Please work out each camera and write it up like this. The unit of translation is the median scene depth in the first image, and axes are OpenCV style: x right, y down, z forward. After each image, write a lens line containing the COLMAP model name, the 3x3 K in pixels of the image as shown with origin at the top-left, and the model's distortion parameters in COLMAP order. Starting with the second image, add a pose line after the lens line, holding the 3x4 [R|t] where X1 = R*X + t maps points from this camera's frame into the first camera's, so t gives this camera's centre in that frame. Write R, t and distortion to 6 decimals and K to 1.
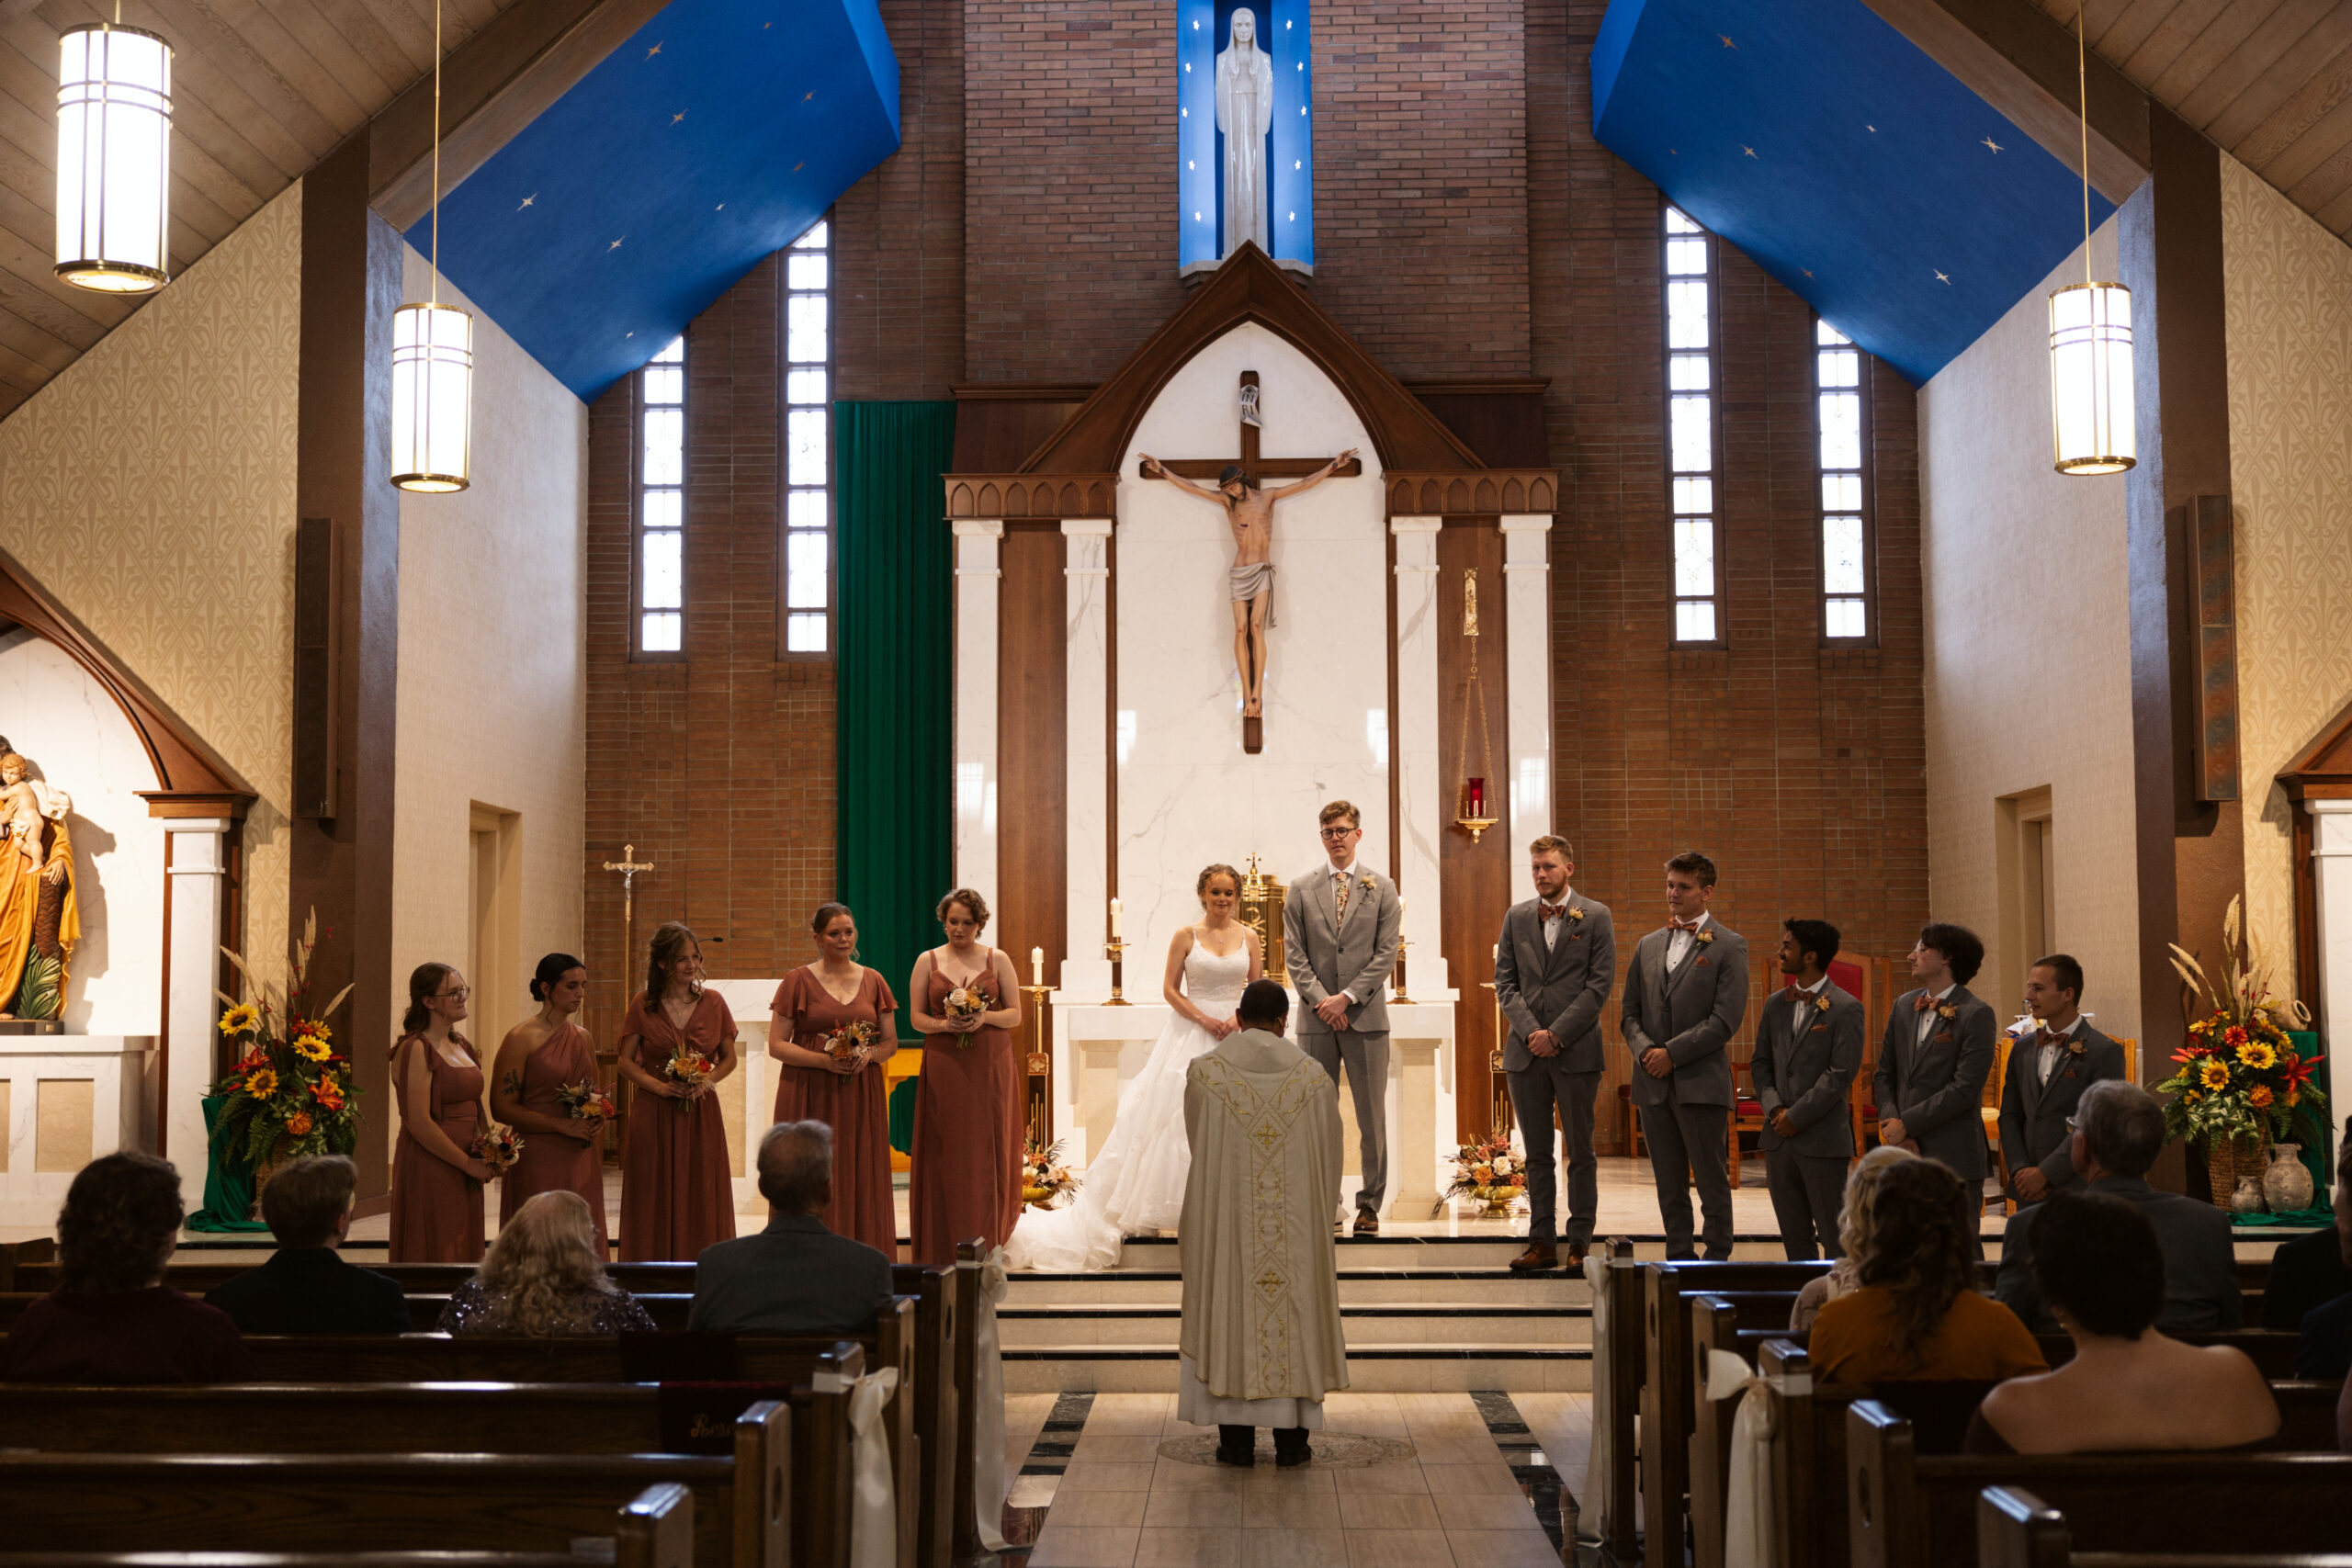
lens RADIAL K [[2828.1, 0, 1173.6], [0, 2828.1, 789.9], [0, 0, 1]] dist [0.054333, 0.000000]
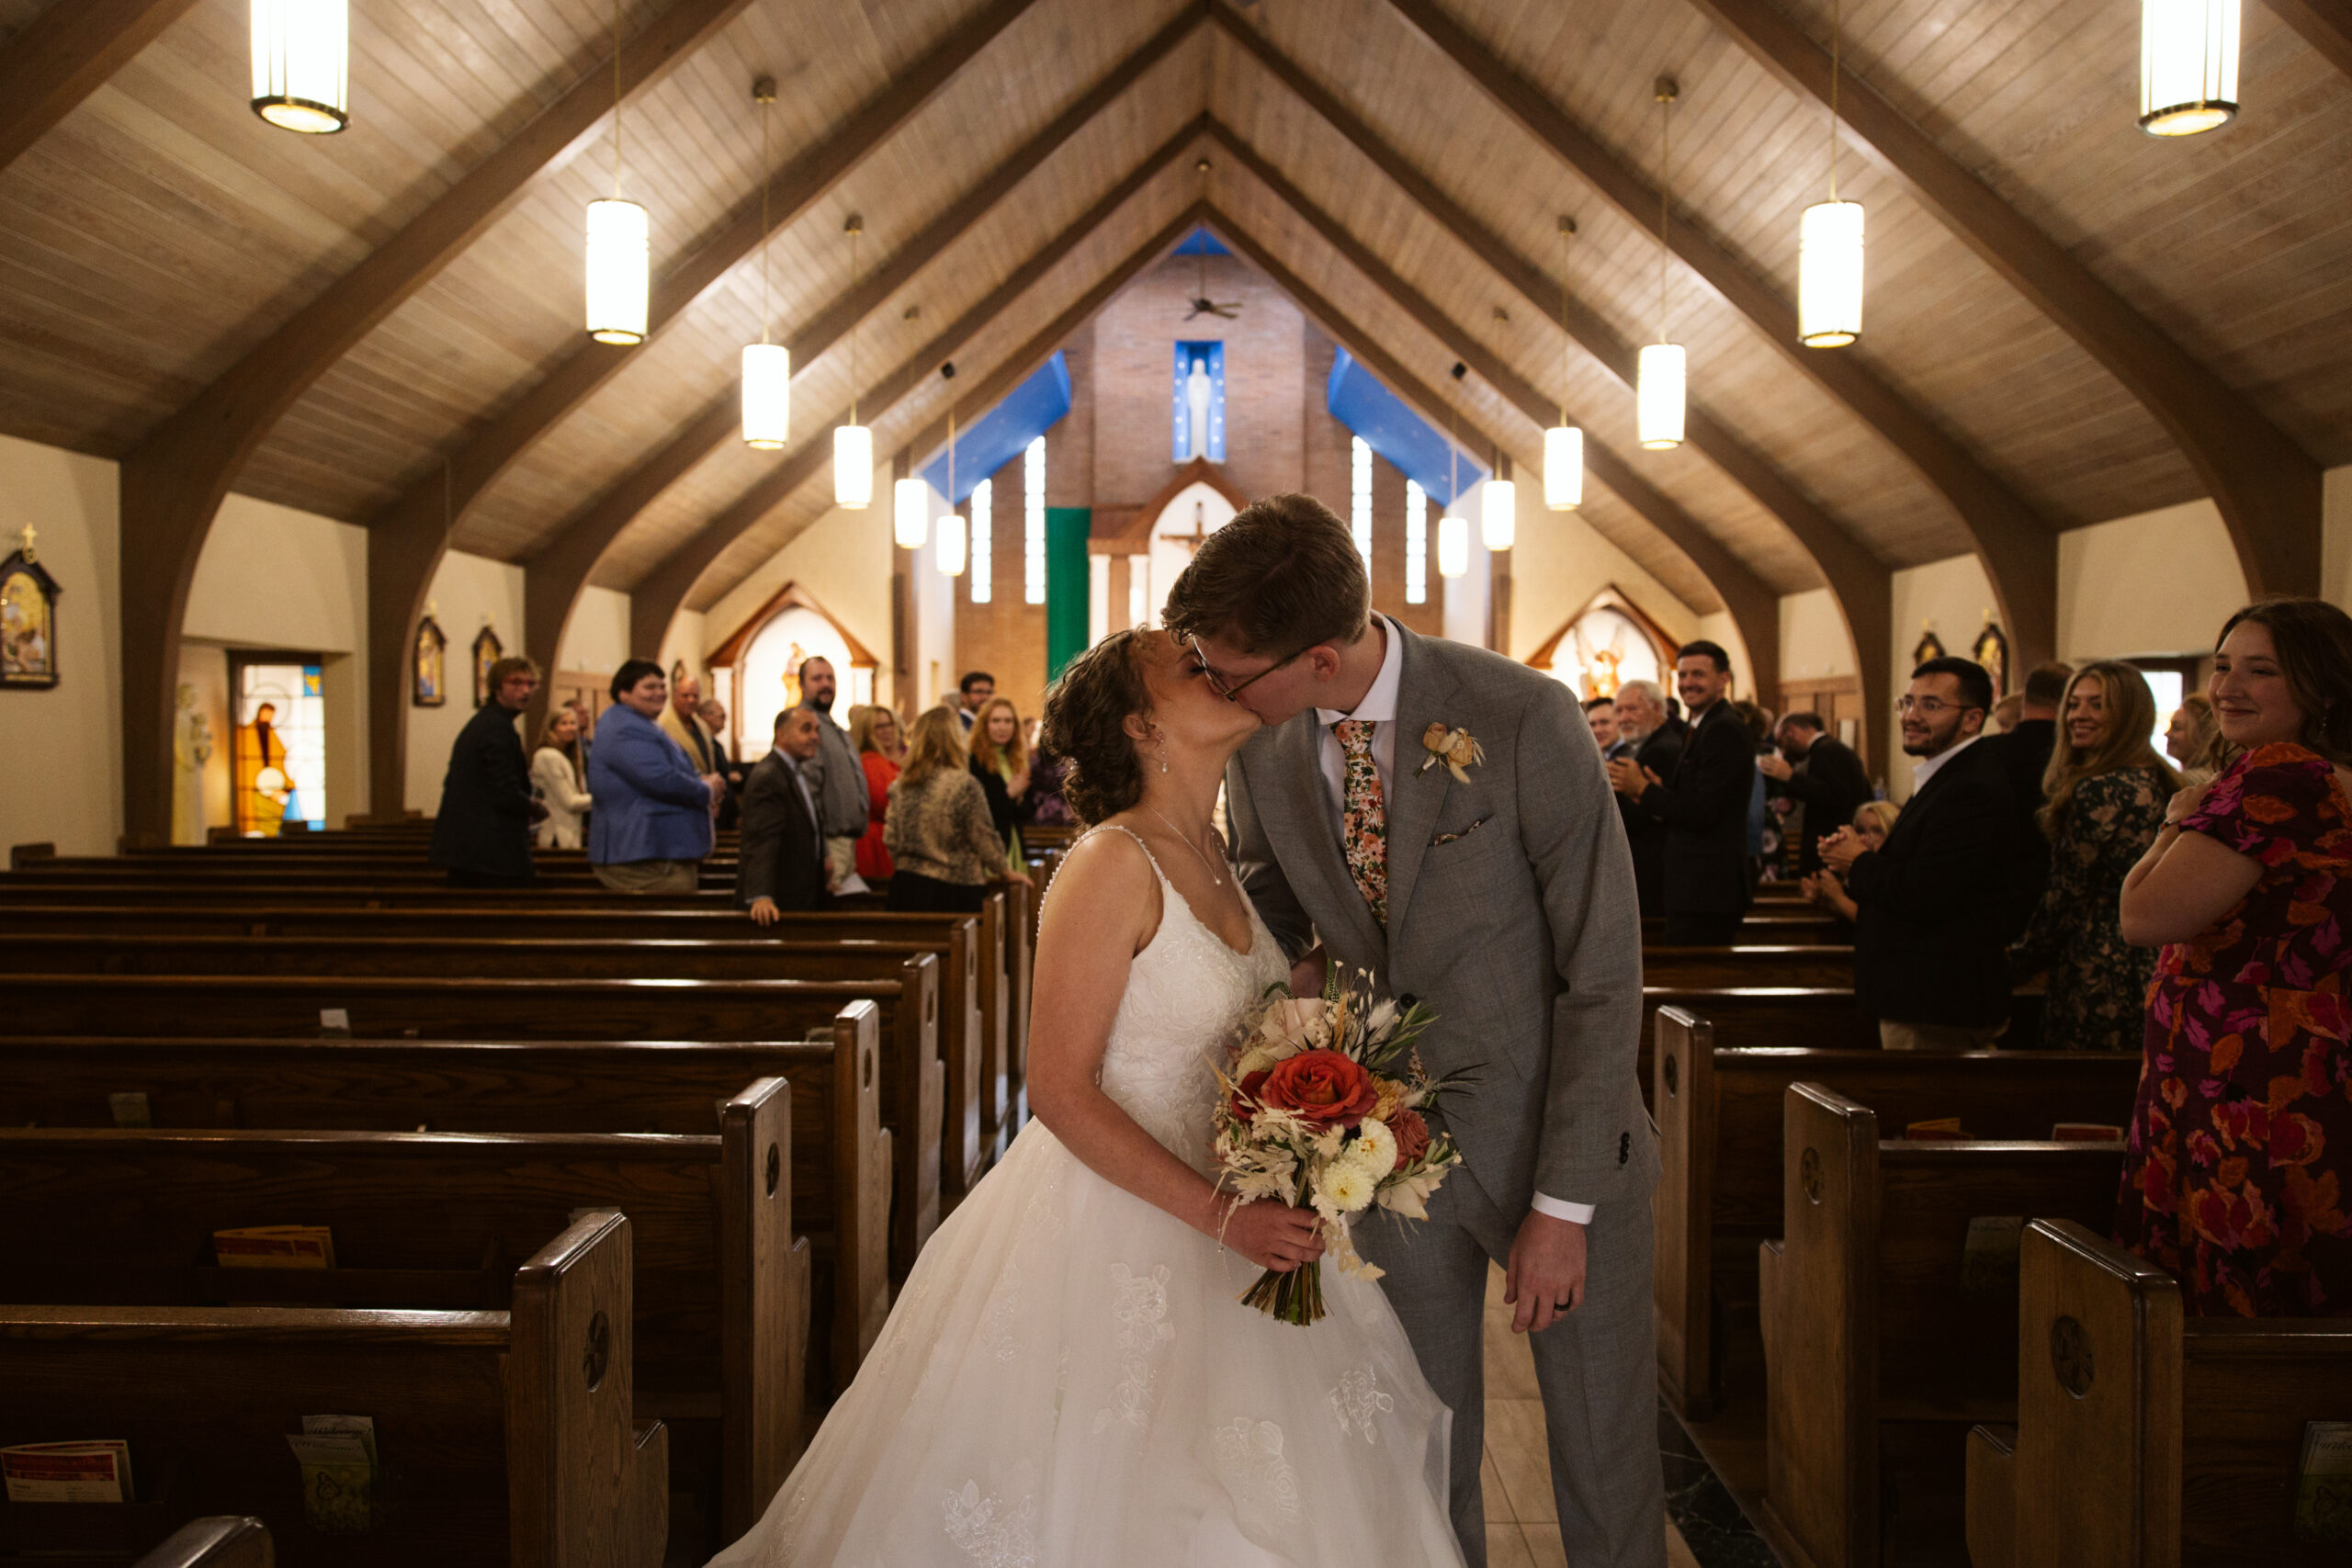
lens RADIAL K [[1615.8, 0, 1178.0], [0, 1615.8, 778.2], [0, 0, 1]] dist [0.000794, -0.000854]
pose [[0.999838, 0.009188, 0.015473, -0.015709], [-0.010711, 0.994788, 0.101398, -0.039830], [-0.014461, -0.101547, 0.994726, -0.576502]]
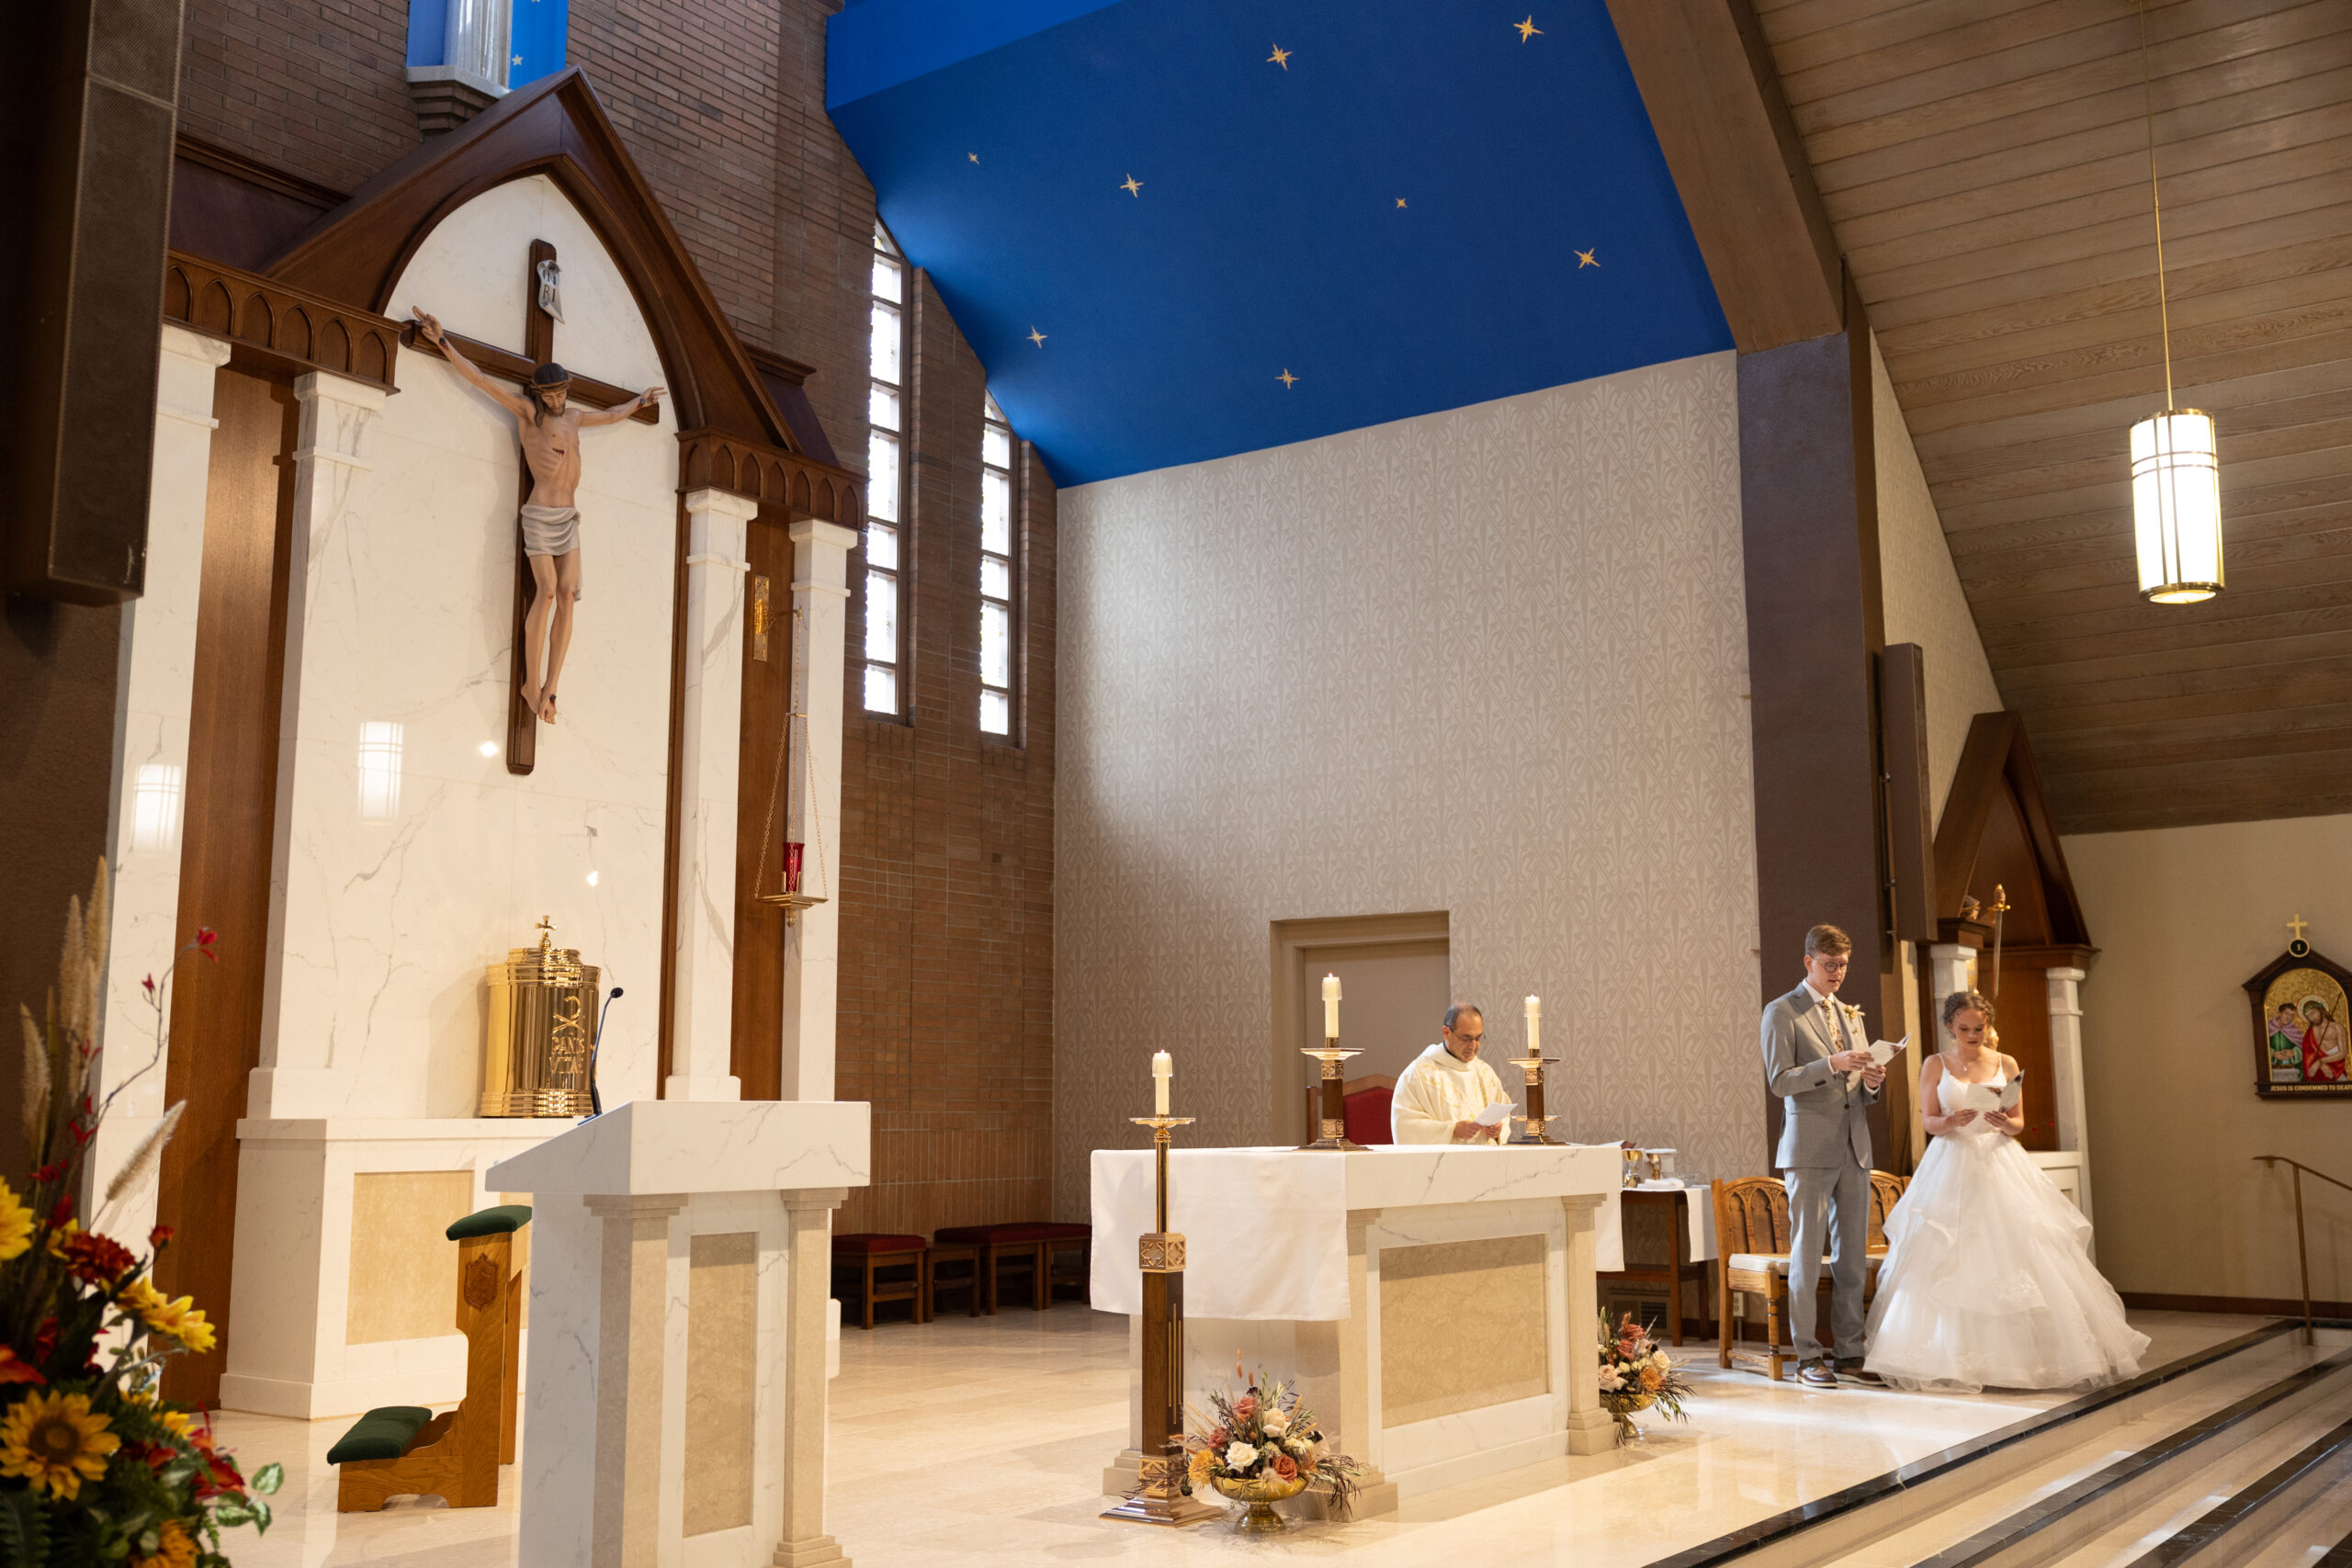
lens RADIAL K [[2253.1, 0, 1177.2], [0, 2253.1, 786.7], [0, 0, 1]] dist [0.011151, 0.000000]
pose [[0.558280, 0.126960, 0.819881, -0.333646], [-0.067963, 0.991899, -0.107320, 0.038448], [-0.826864, 0.004193, 0.562386, 0.550218]]
